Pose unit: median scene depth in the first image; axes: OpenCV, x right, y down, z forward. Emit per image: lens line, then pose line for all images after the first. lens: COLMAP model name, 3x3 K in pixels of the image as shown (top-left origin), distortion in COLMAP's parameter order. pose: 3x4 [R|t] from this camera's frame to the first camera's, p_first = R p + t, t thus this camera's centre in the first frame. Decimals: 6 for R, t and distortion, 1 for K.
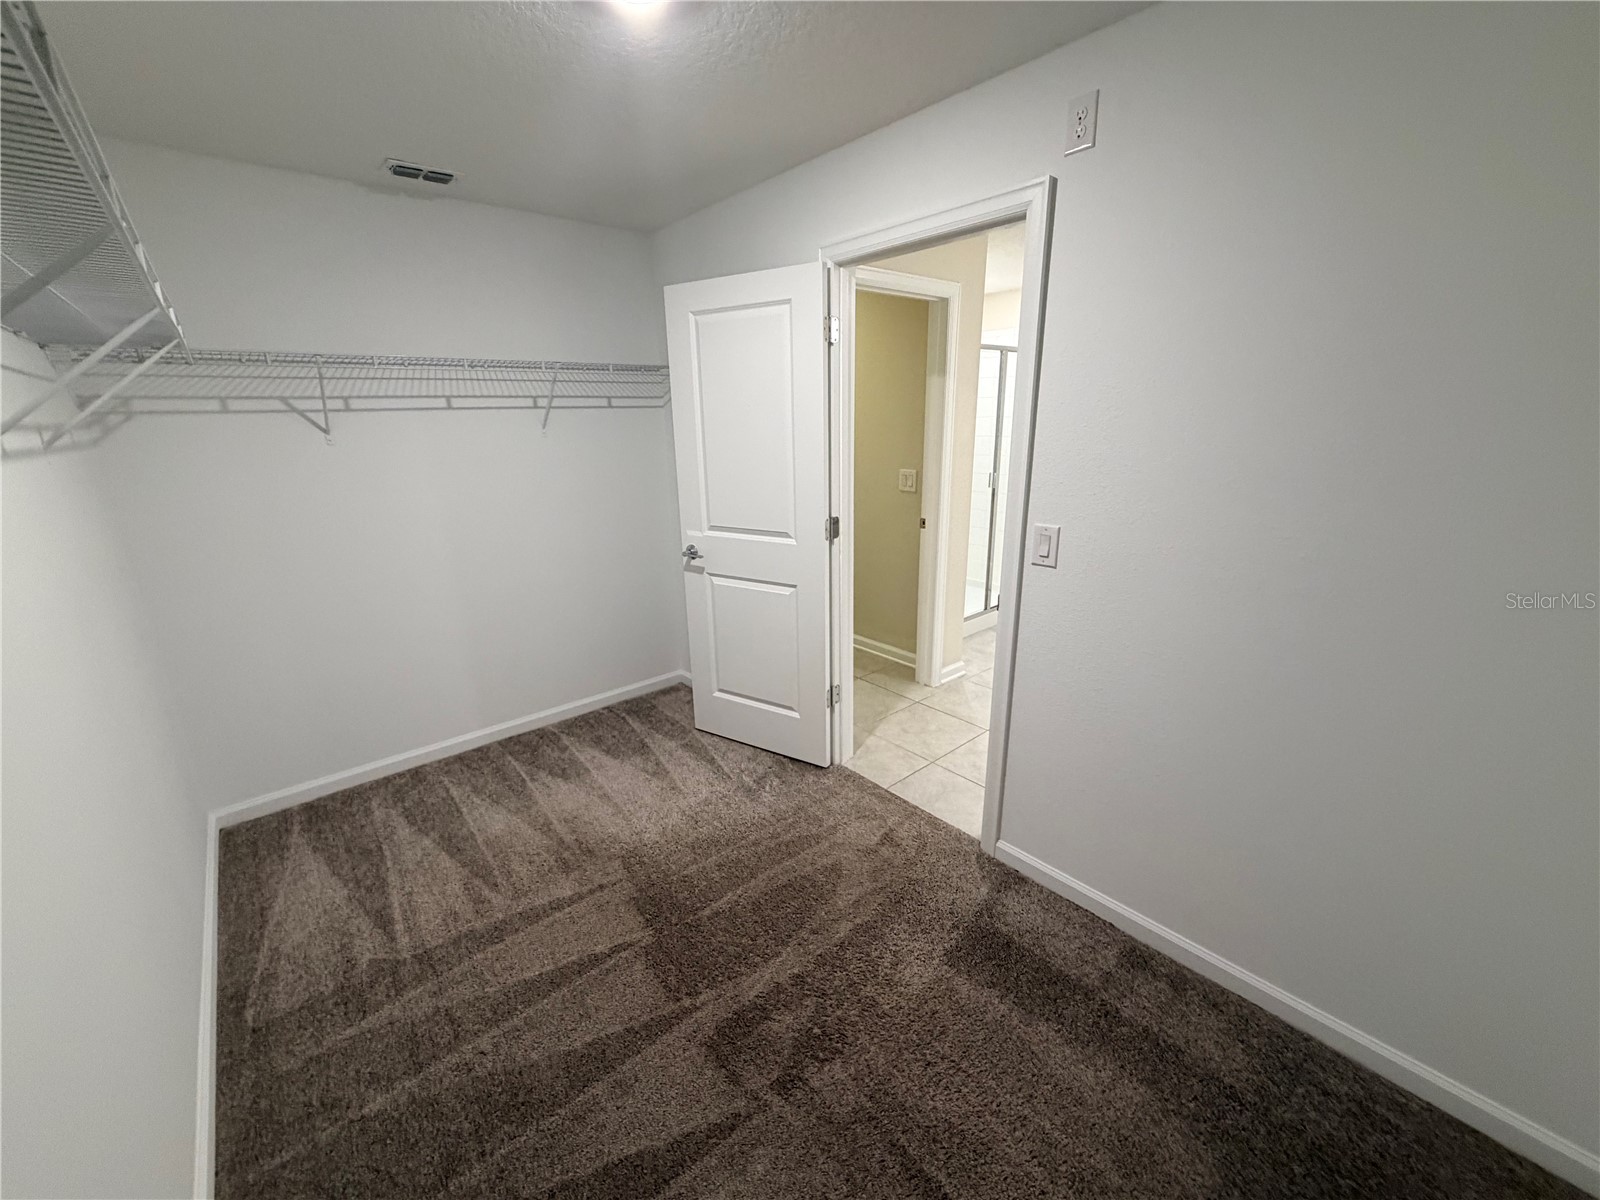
lens RADIAL K [[638.6, 0, 789.4], [0, 638.6, 603.7], [0, 0, 1]] dist [0.000124, -0.000426]
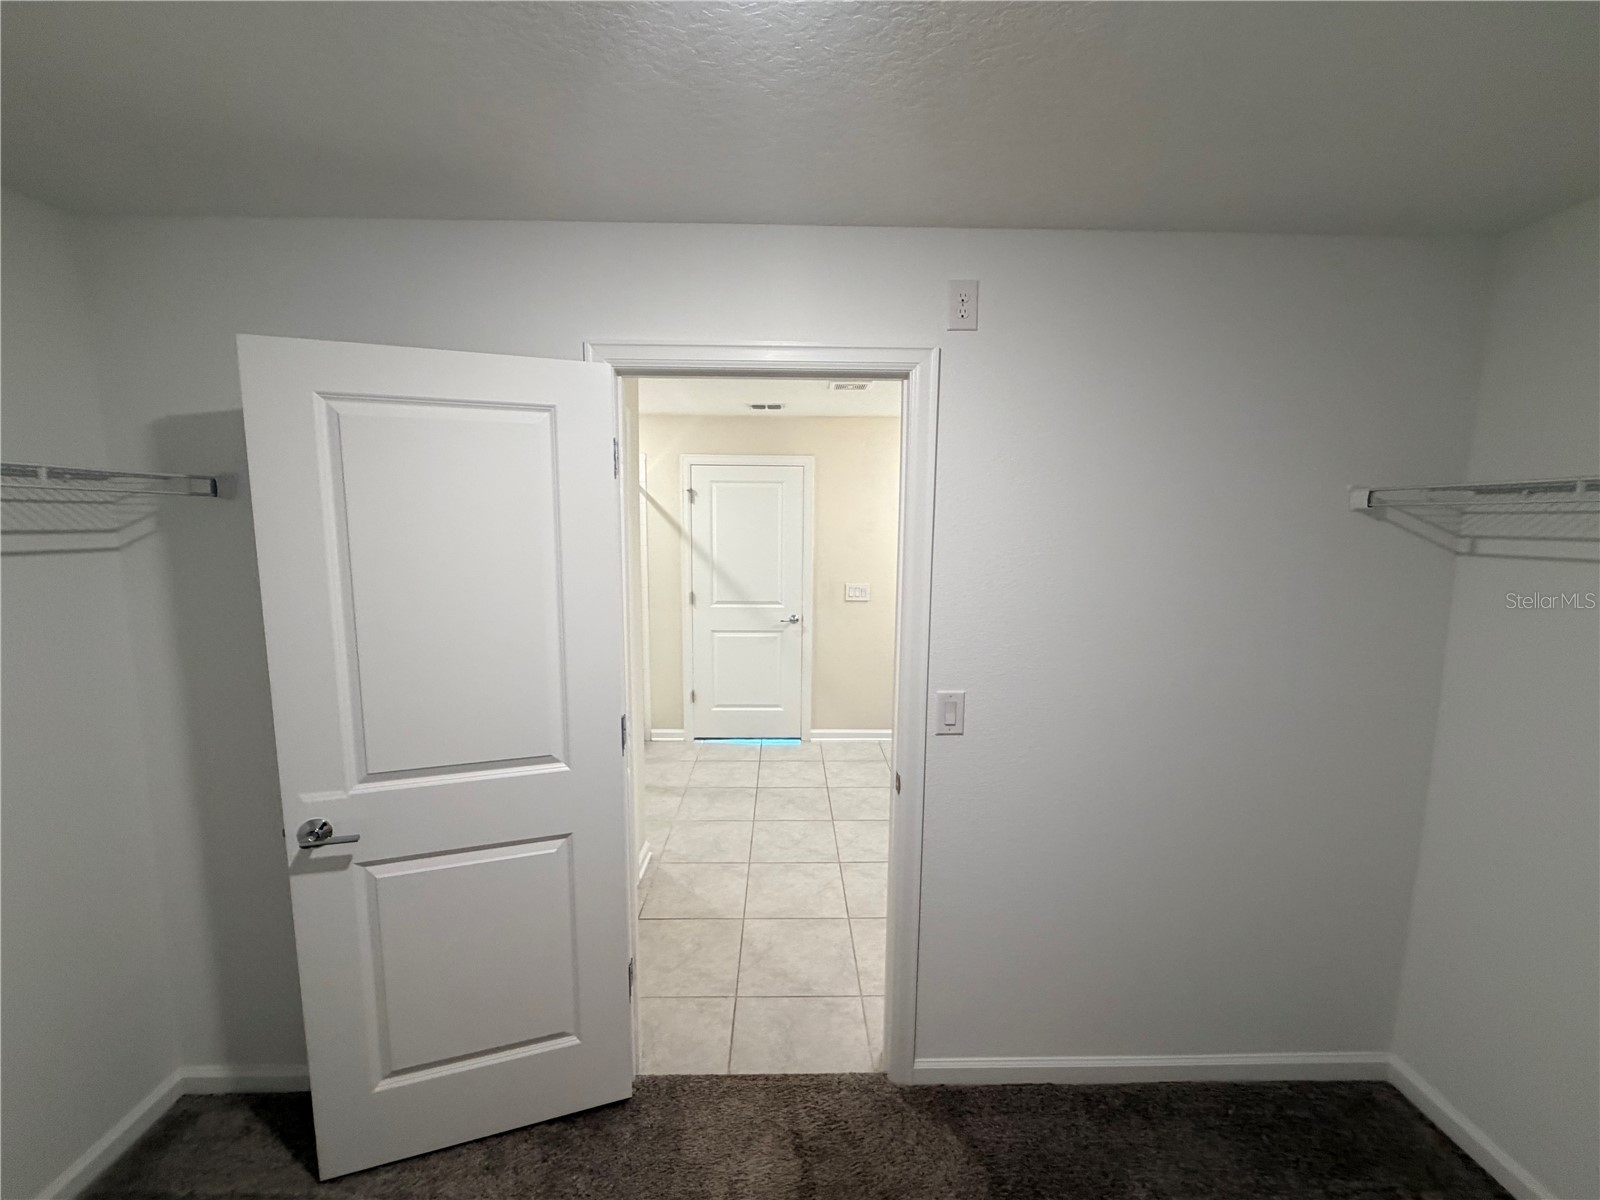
lens RADIAL K [[638.6, 0, 799.1], [0, 638.6, 603.4], [0, 0, 1]] dist [0.000124, -0.000426]
pose [[0.633300, -0.074054, 0.770355, -0.312889], [0.203798, 0.976235, -0.073694, -0.157128], [-0.746591, 0.203667, 0.633342, 0.382955]]
